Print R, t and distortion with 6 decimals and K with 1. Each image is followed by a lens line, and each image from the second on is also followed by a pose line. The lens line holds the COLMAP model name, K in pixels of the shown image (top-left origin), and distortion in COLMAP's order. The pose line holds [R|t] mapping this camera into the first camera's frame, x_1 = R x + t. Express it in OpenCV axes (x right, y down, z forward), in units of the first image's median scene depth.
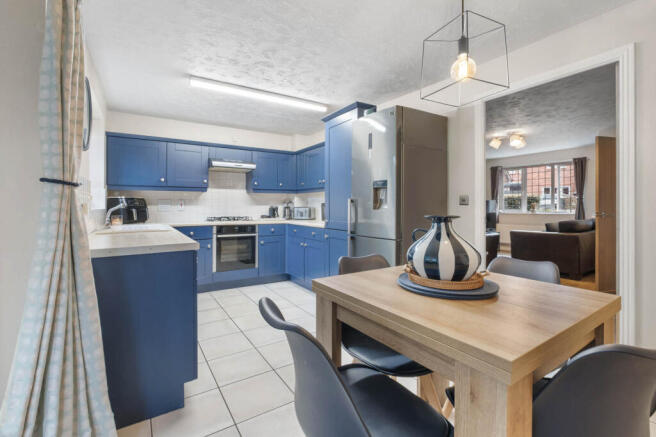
lens RADIAL K [[293.2, 0, 328.3], [0, 293.2, 206.4], [0, 0, 1]] dist [0.000678, 0.000060]
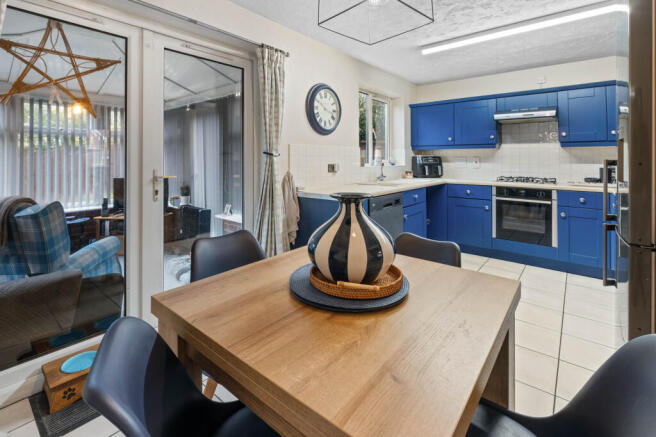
lens RADIAL K [[297.8, 0, 328.5], [0, 297.8, 157.7], [0, 0, 1]] dist [-0.000412, -0.000053]
pose [[0.295816, -0.003423, -0.955239, 0.326270], [-0.003012, 0.999985, -0.004516, -0.015342], [0.955240, 0.004213, 0.295801, 0.235873]]
